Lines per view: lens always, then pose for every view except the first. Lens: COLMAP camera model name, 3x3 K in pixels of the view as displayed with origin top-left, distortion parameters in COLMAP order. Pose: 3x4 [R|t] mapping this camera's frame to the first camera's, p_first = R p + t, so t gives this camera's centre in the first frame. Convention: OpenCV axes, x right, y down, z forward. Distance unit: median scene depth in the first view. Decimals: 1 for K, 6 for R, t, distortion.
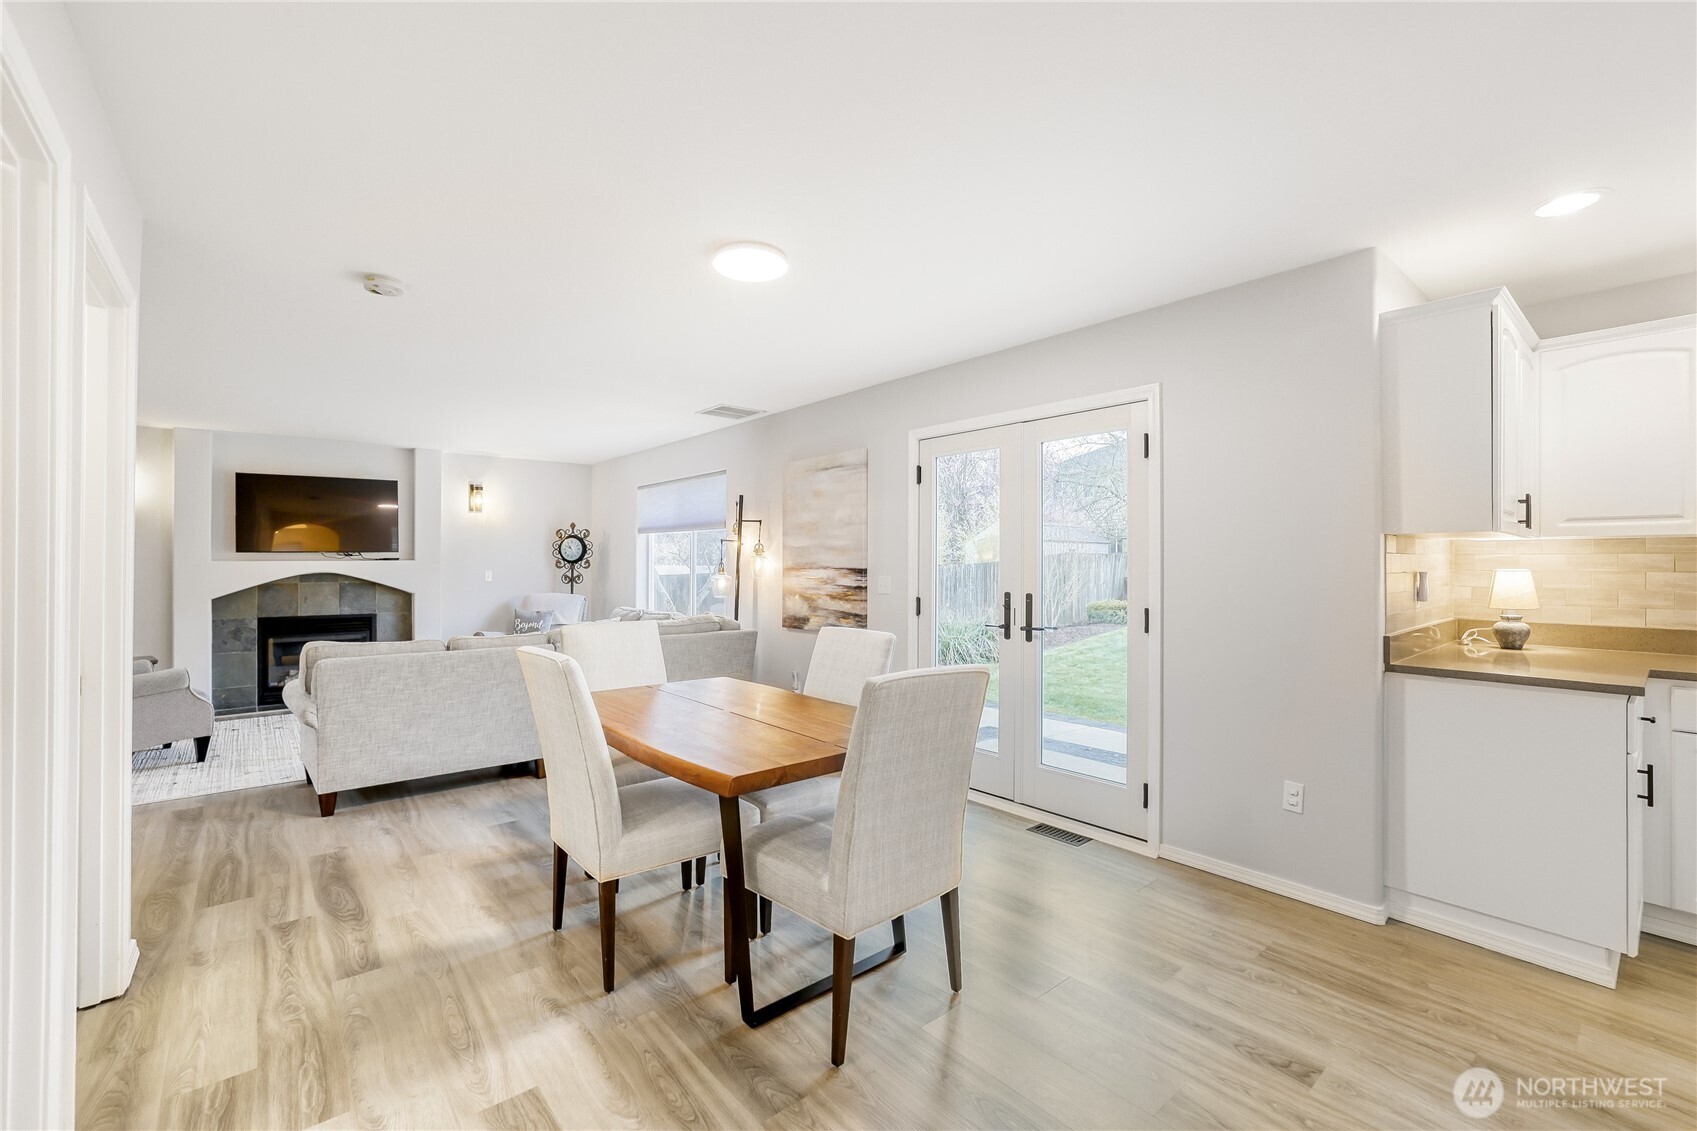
lens RADIAL K [[716.0, 0, 842.9], [0, 716.0, 563.6], [0, 0, 1]] dist [-0.007427, 0.001890]
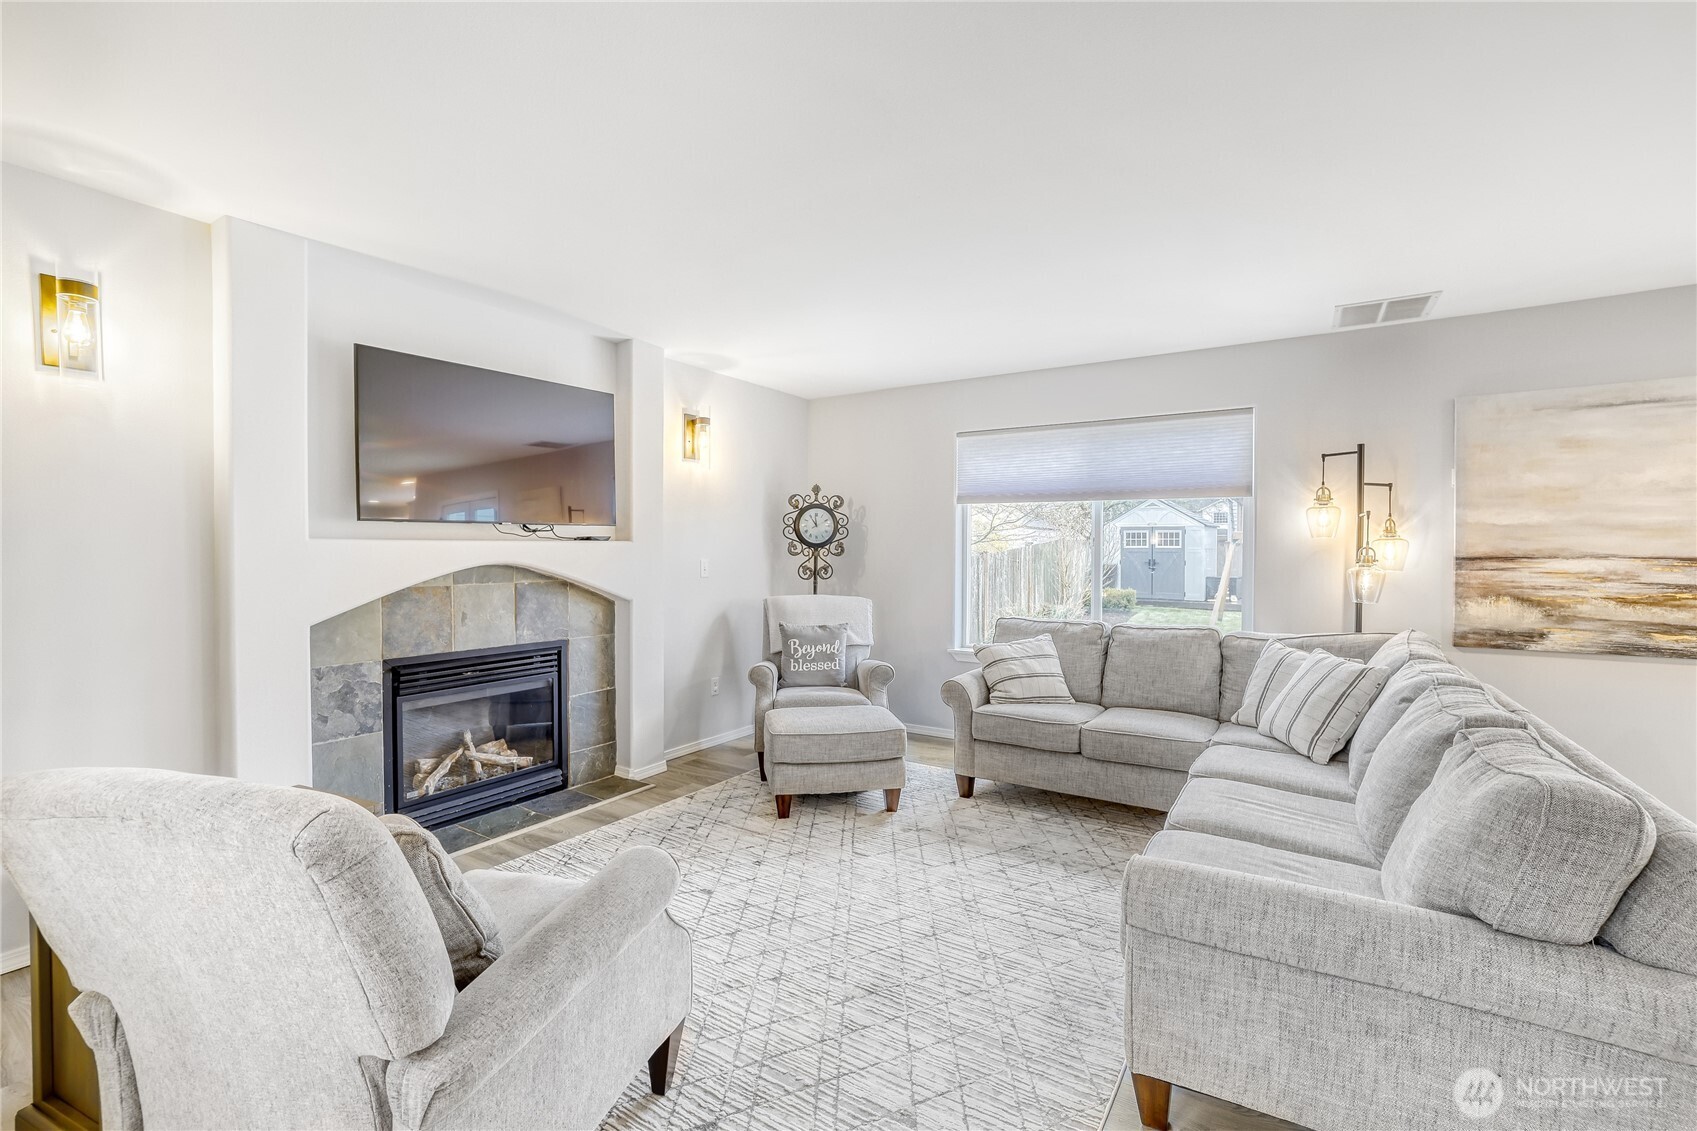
lens RADIAL K [[716.0, 0, 849.3], [0, 716.0, 564.9], [0, 0, 1]] dist [-0.007427, 0.001890]
pose [[0.949709, -0.002433, 0.313124, -0.699271], [-0.004064, 0.999790, 0.020093, 0.002468], [-0.313107, -0.020355, 0.949500, 0.474149]]
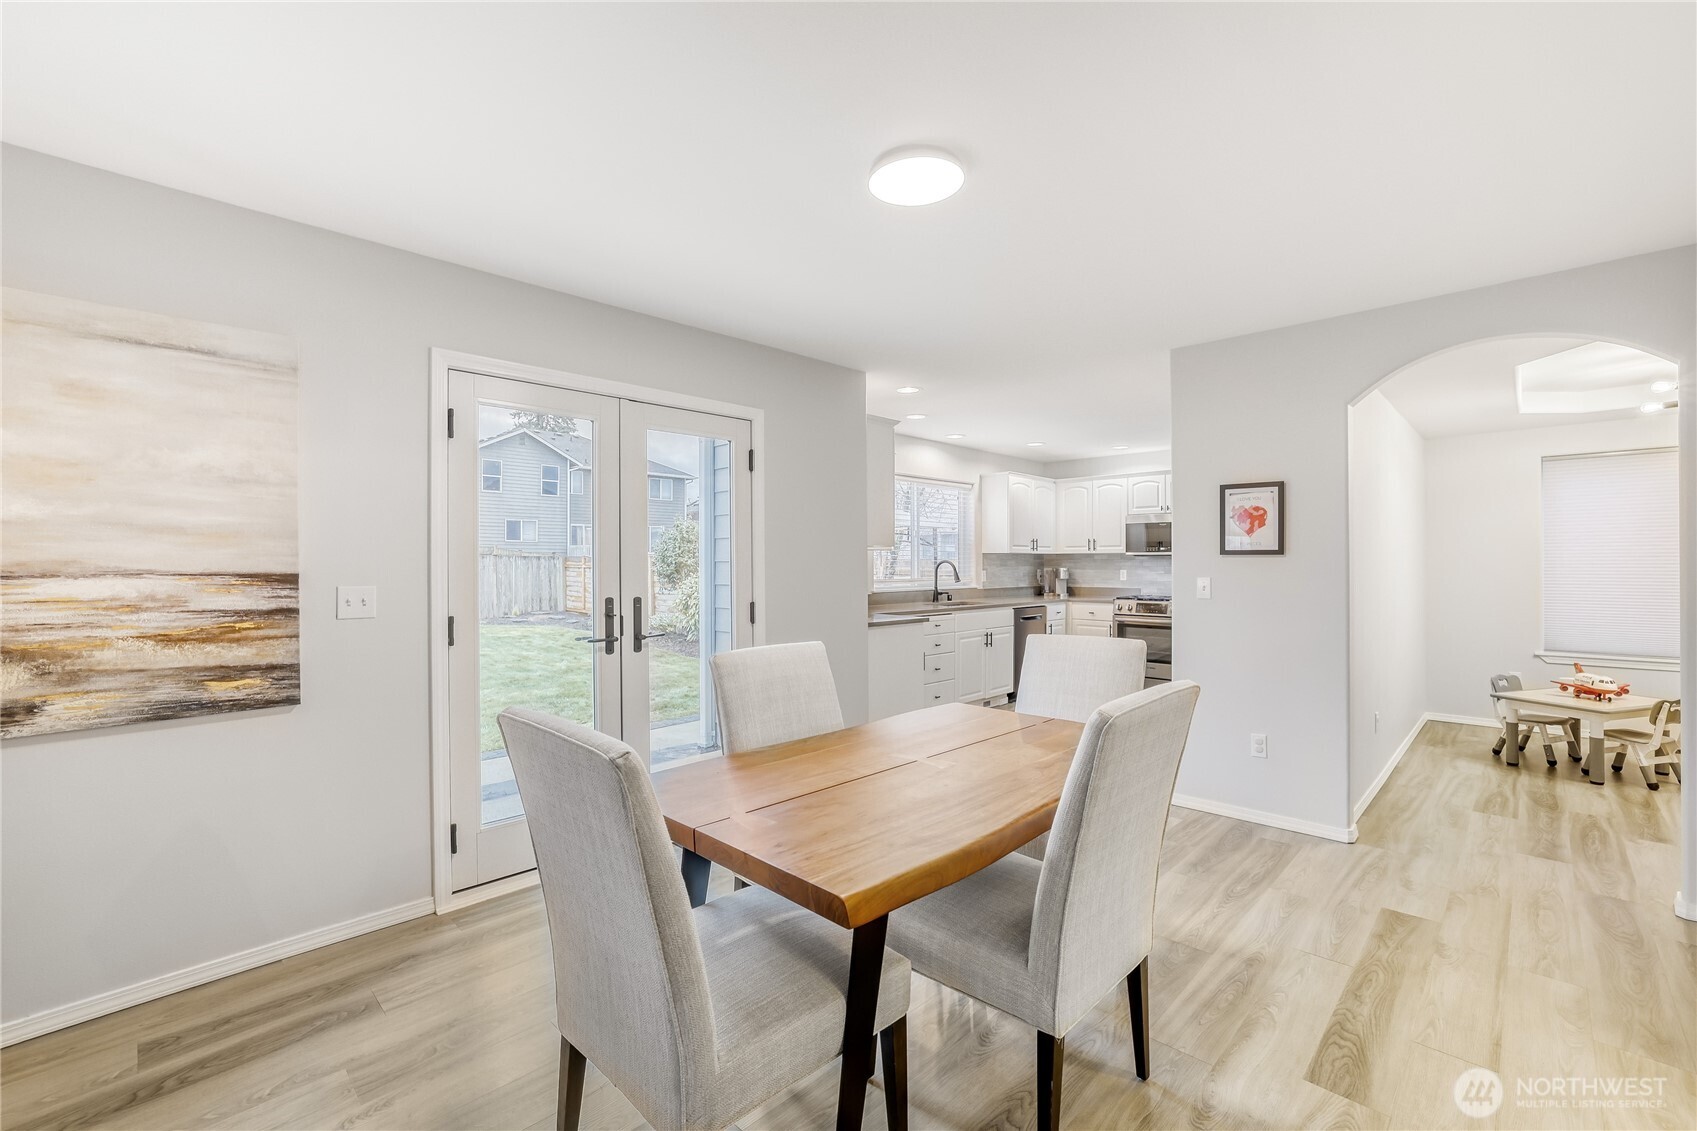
lens RADIAL K [[716.0, 0, 847.1], [0, 716.0, 562.6], [0, 0, 1]] dist [-0.007427, 0.001890]
pose [[-0.099641, 0.001939, 0.995022, -0.386777], [-0.001988, 0.999996, -0.002147, -0.000463], [-0.995021, -0.002192, -0.099637, 0.491569]]
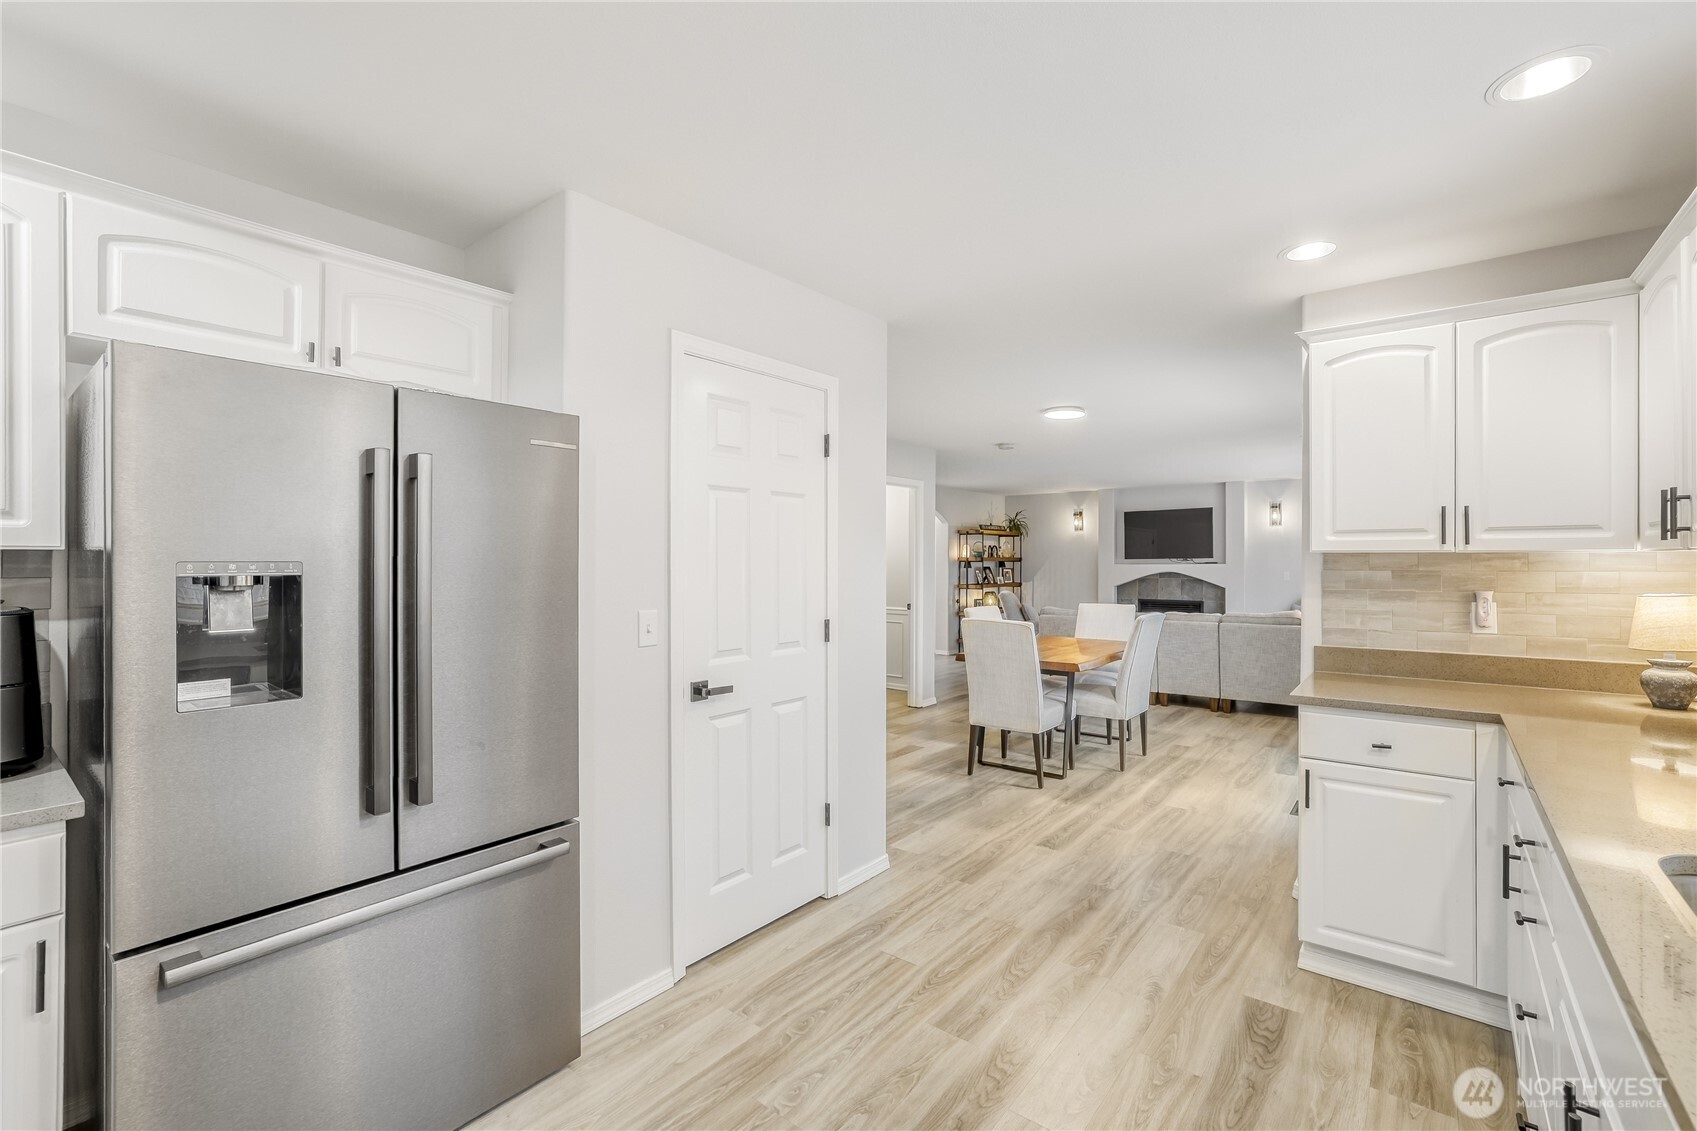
lens RADIAL K [[716.0, 0, 850.7], [0, 716.0, 560.7], [0, 0, 1]] dist [-0.007427, 0.001890]
pose [[0.192023, 0.000911, -0.981390, 0.693869], [-0.001064, 0.999999, 0.000720, -0.012500], [0.981390, 0.000906, 0.192024, 0.034705]]
